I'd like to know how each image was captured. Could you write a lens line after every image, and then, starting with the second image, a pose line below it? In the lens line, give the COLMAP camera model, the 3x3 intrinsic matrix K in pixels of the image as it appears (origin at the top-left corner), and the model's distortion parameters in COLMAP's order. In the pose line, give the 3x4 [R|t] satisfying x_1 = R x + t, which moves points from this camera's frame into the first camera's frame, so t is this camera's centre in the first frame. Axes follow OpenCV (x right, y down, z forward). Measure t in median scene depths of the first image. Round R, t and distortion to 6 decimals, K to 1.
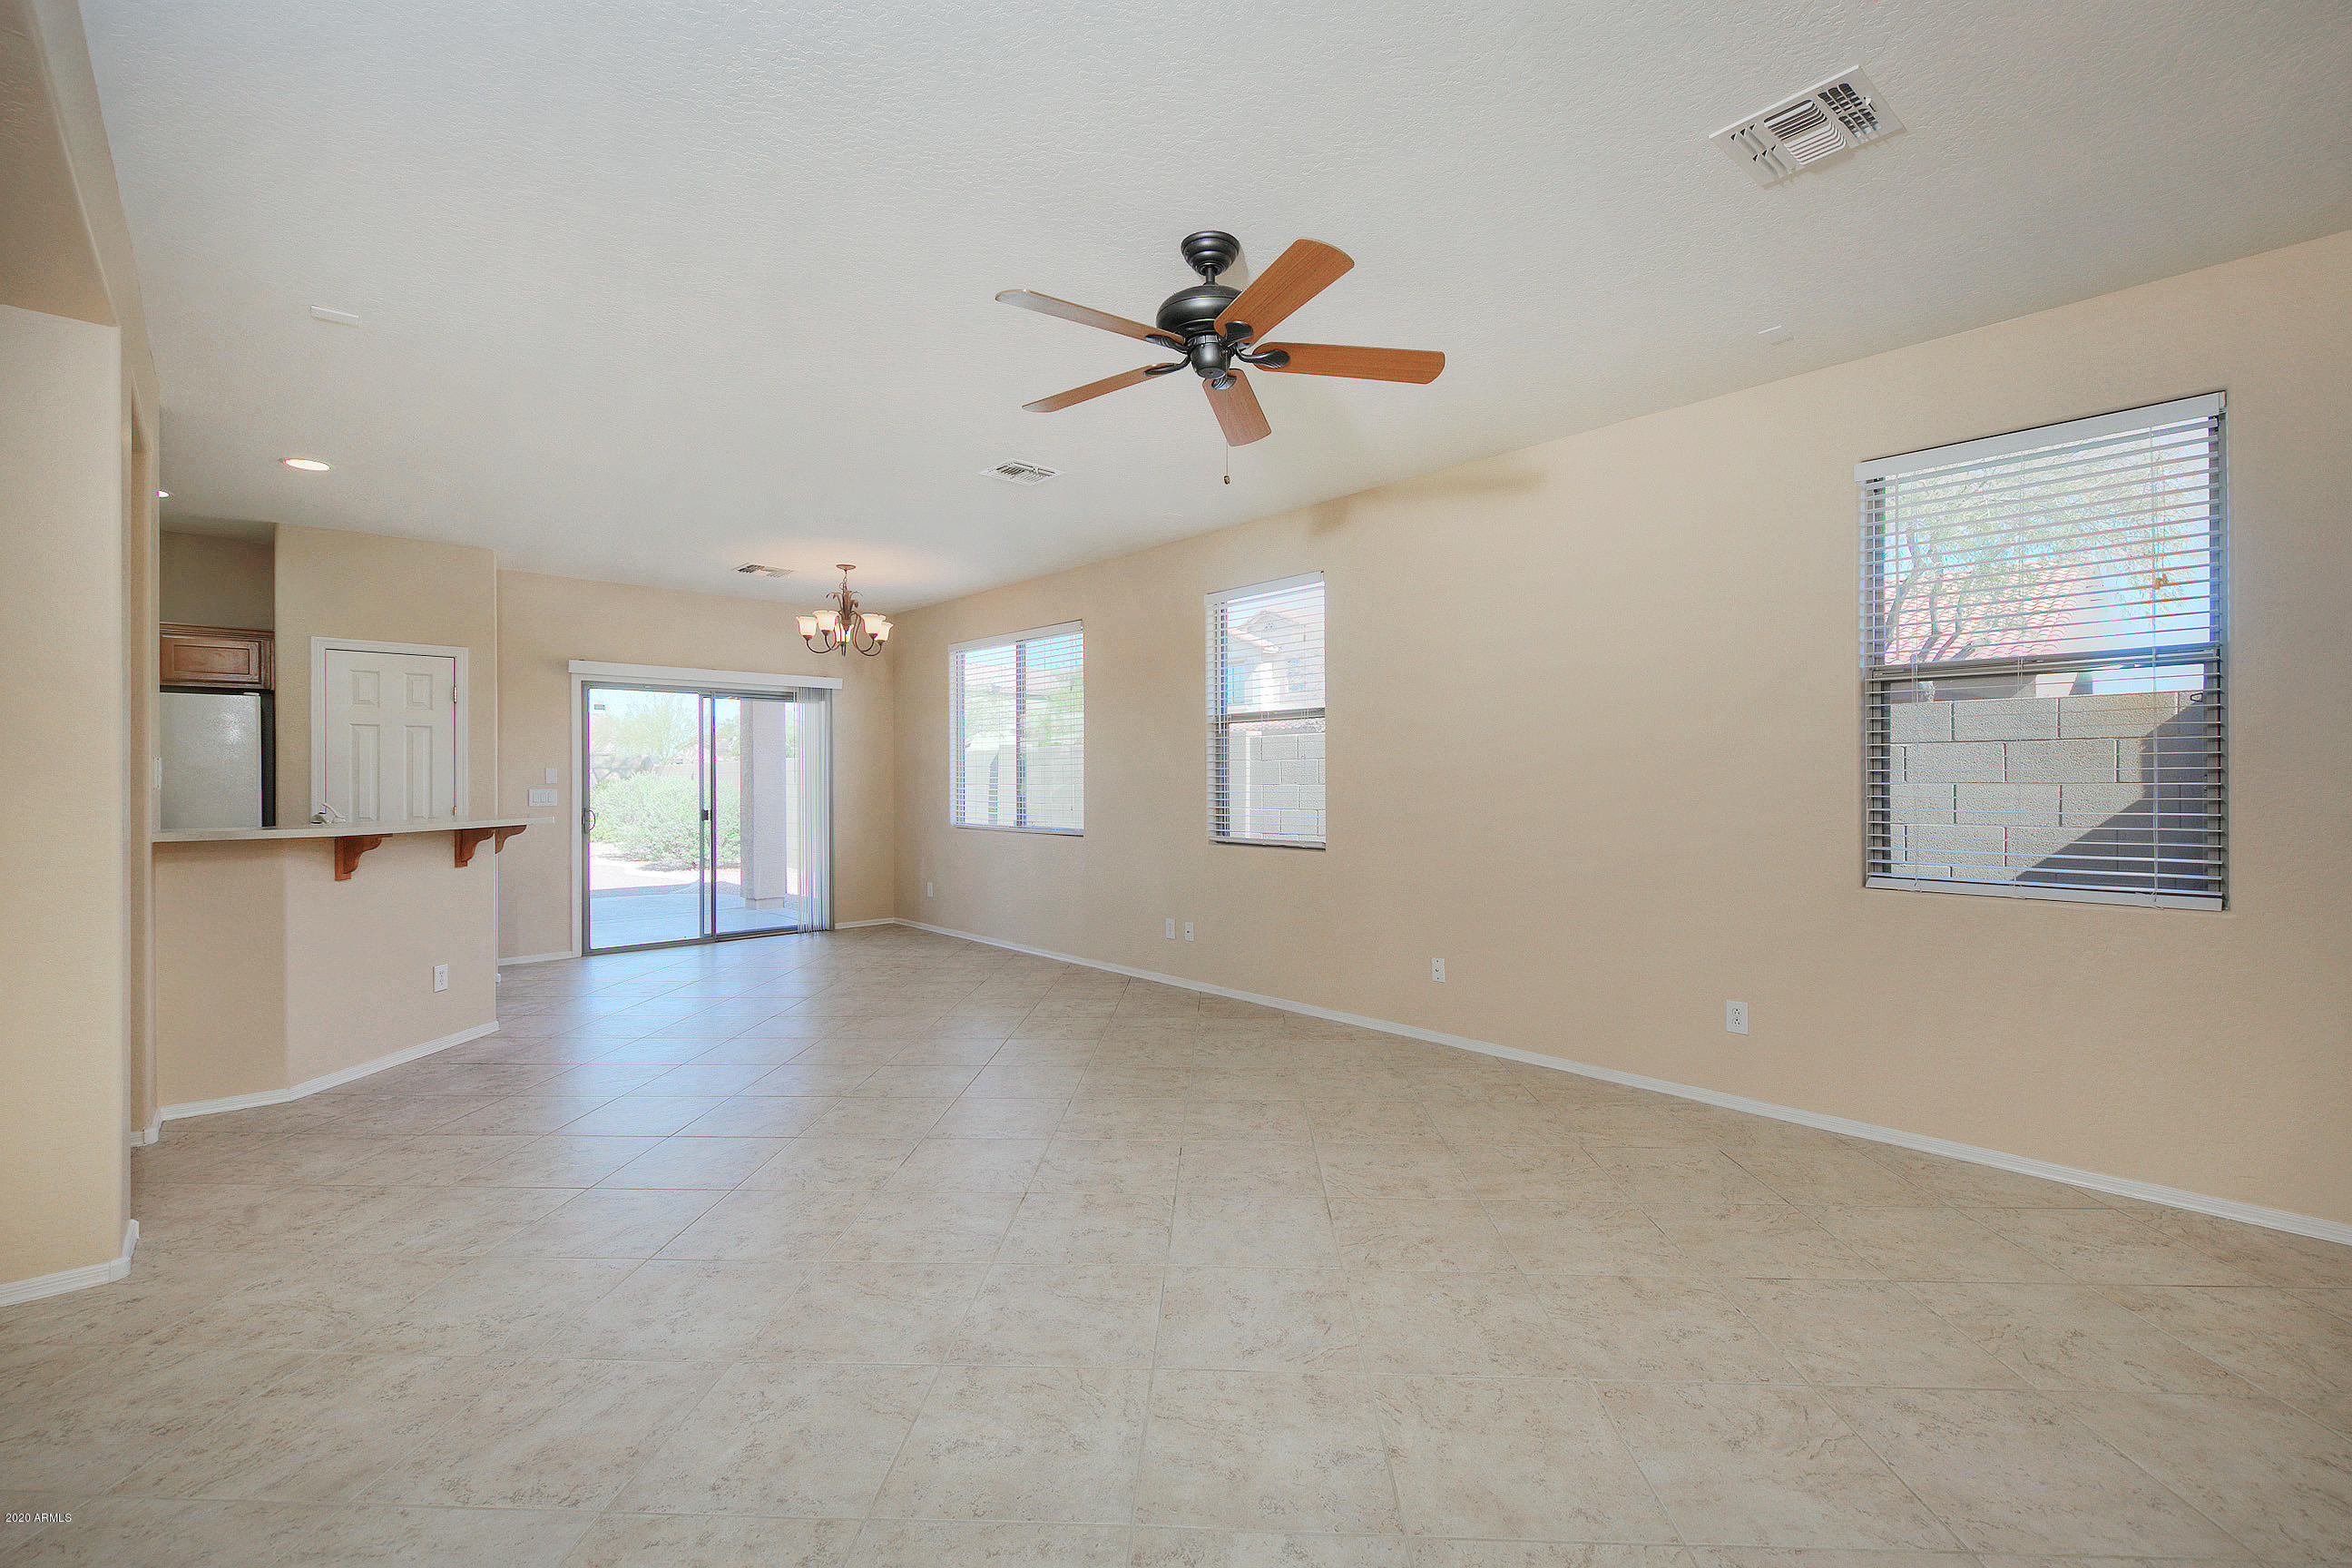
lens RADIAL K [[1058.5, 0, 1176.0], [0, 1058.5, 784.0], [0, 0, 1]] dist [0.011874, -0.000058]
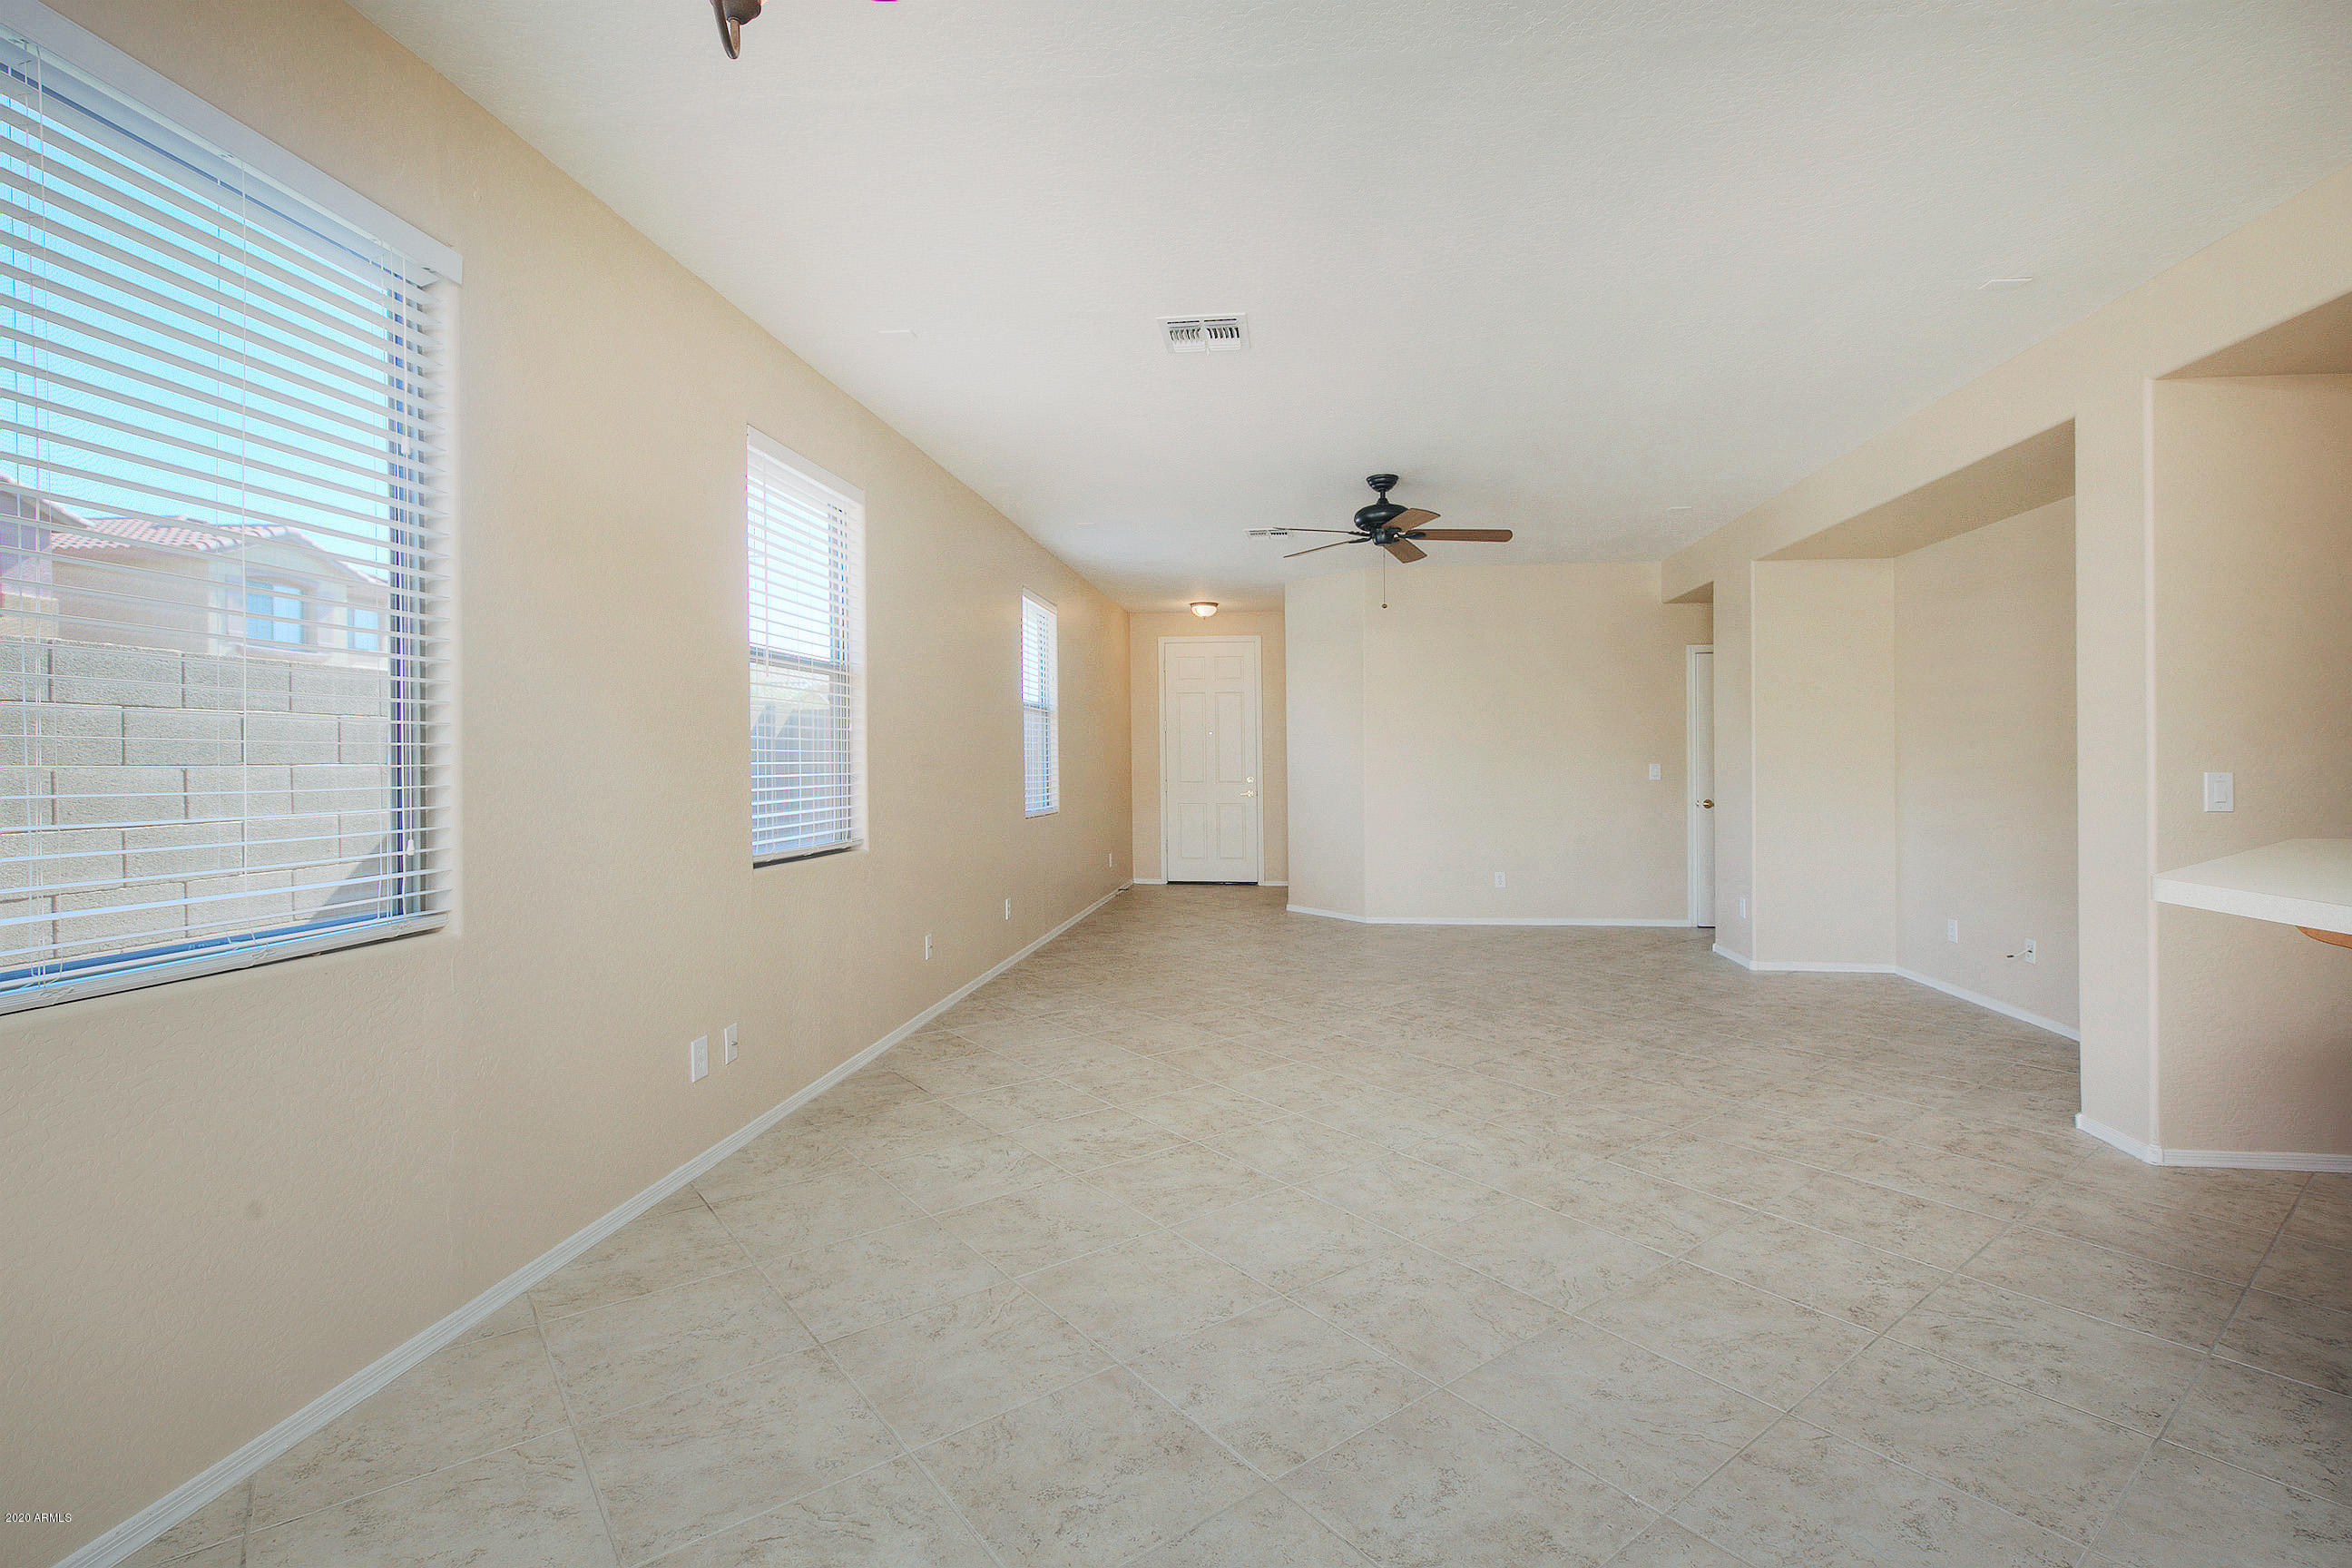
lens RADIAL K [[1069.1, 0, 1191.7], [0, 1069.1, 775.8], [0, 0, 1]] dist [0.018626, -0.011038]
pose [[-0.669007, -0.012056, 0.743159, -0.526929], [0.002789, 0.999821, 0.018730, 0.000365], [-0.743251, 0.014603, -0.668853, 1.150994]]
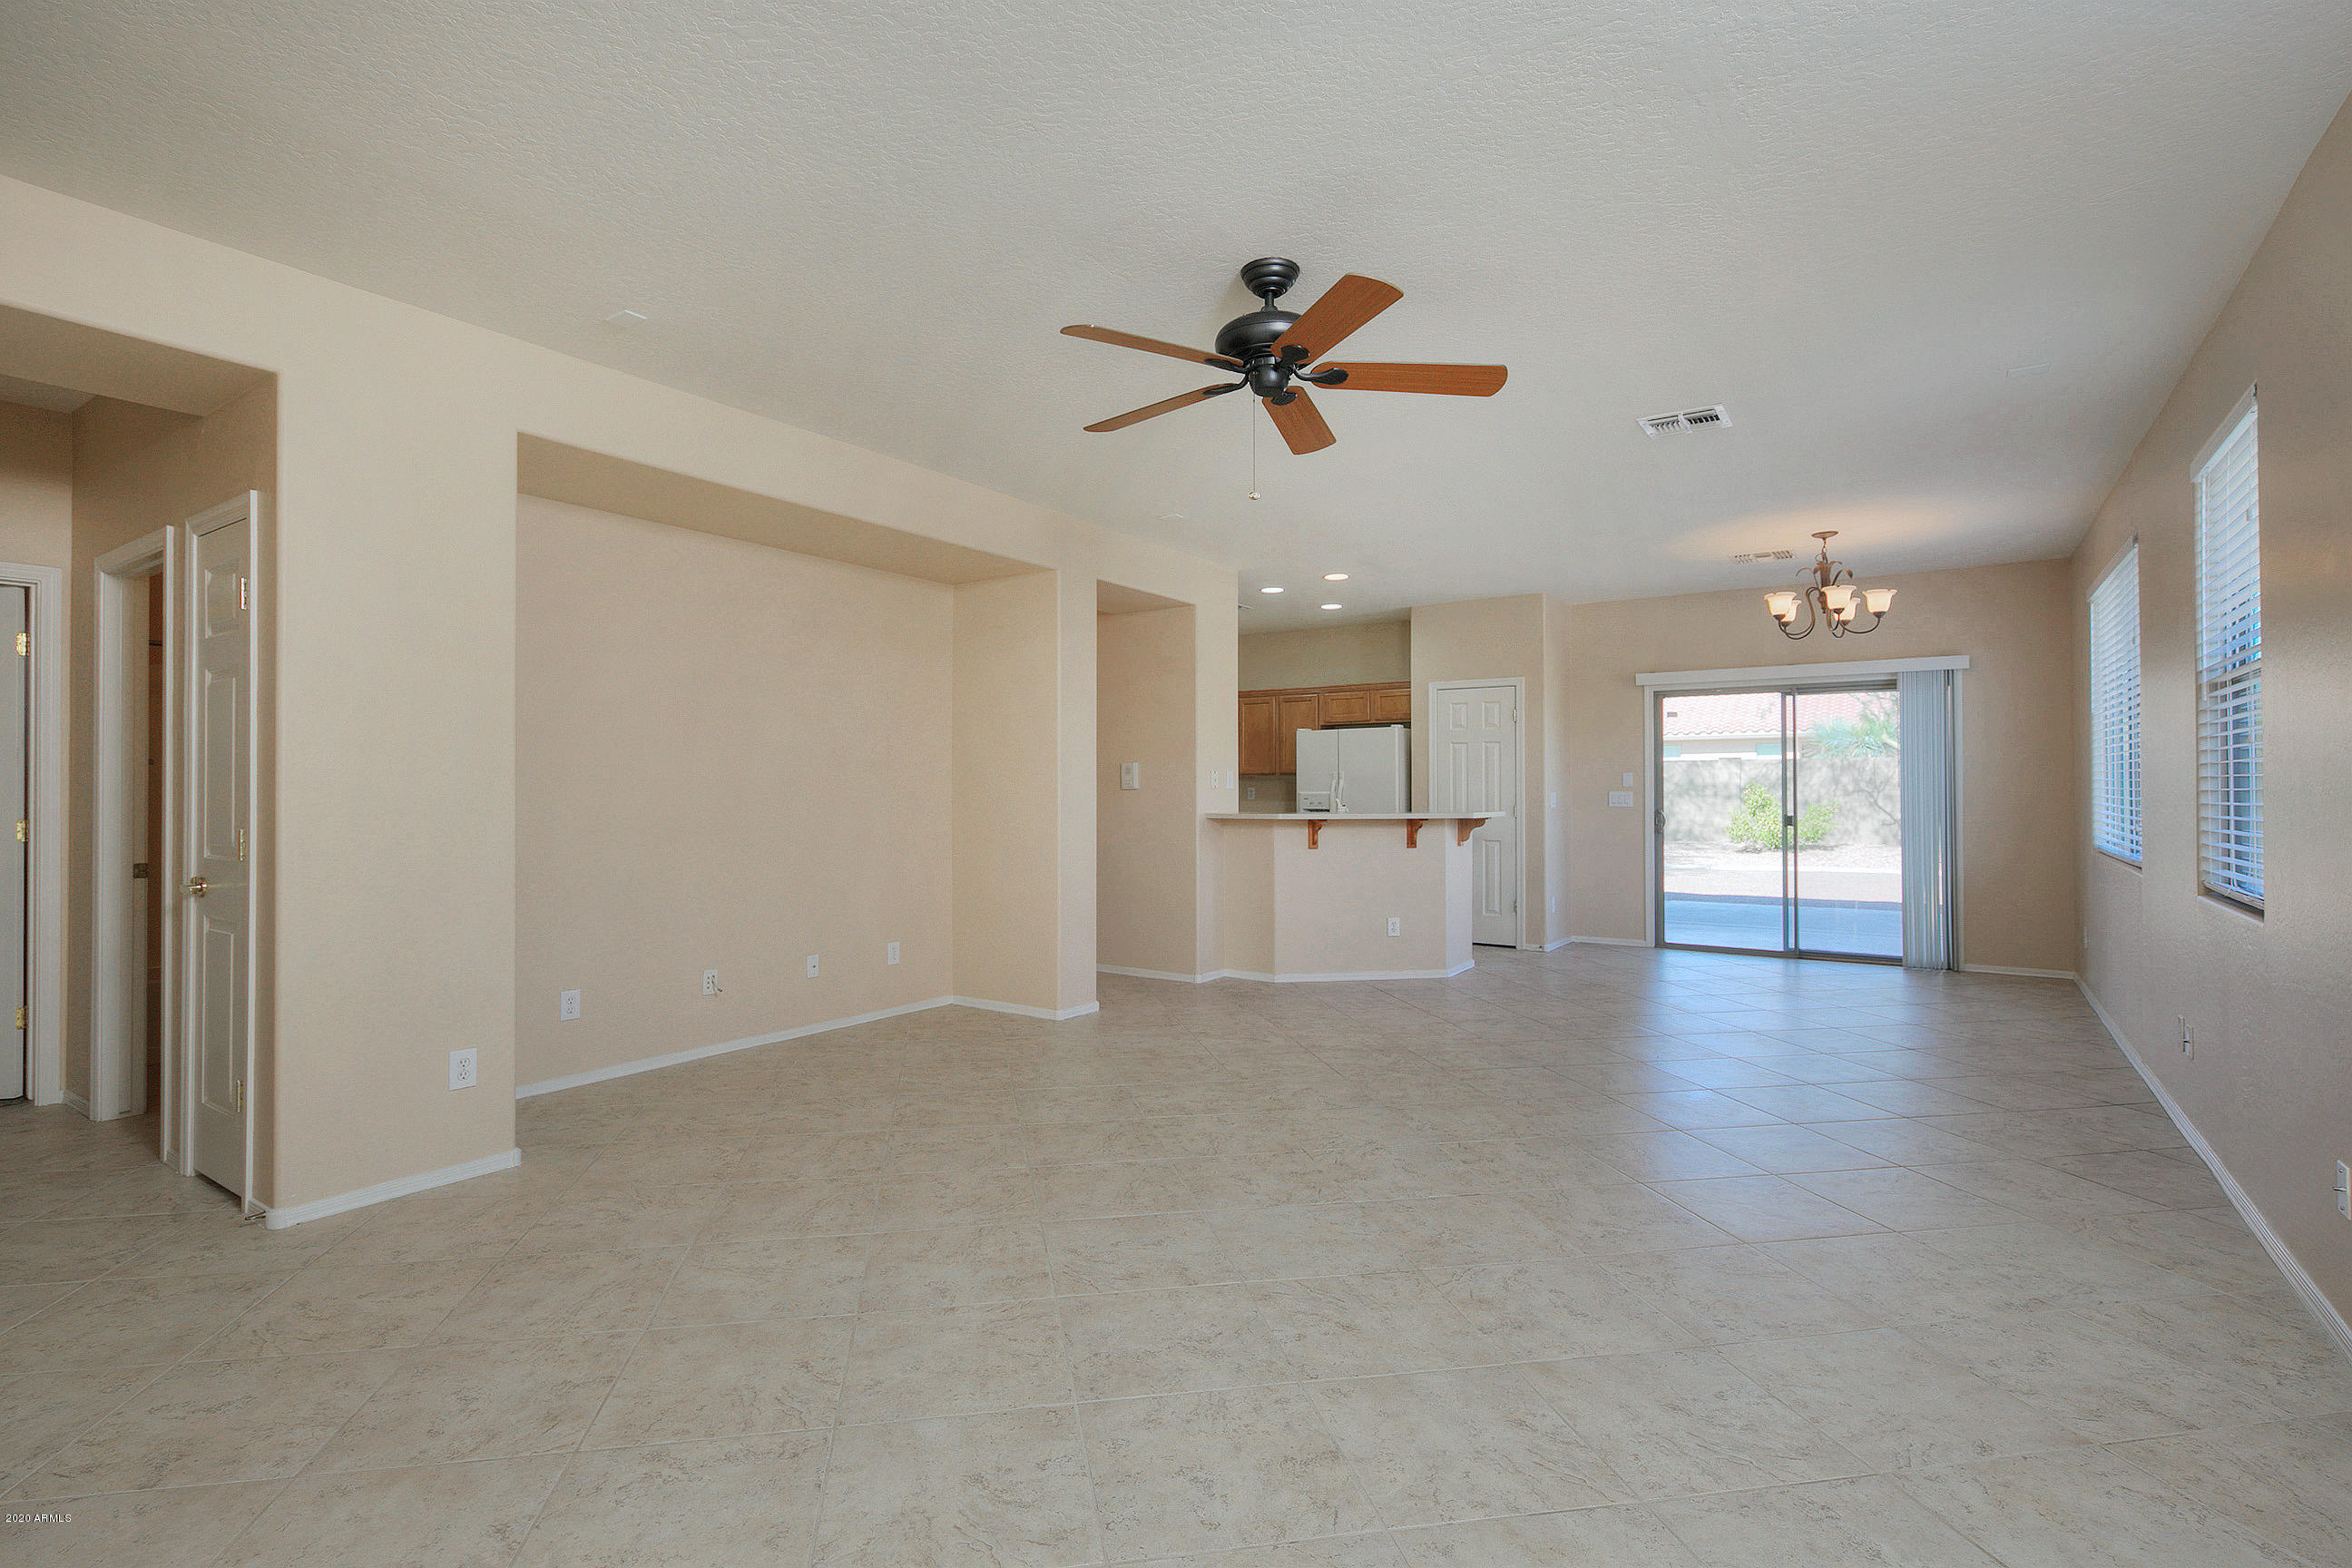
lens RADIAL K [[1068.4, 0, 1116.8], [0, 1068.4, 776.0], [0, 0, 1]] dist [0.036715, -0.017890]
pose [[0.199891, -0.007703, -0.979788, 0.468072], [-0.002925, 0.999960, -0.008458, -0.000381], [0.979814, 0.004557, 0.199860, 0.288985]]
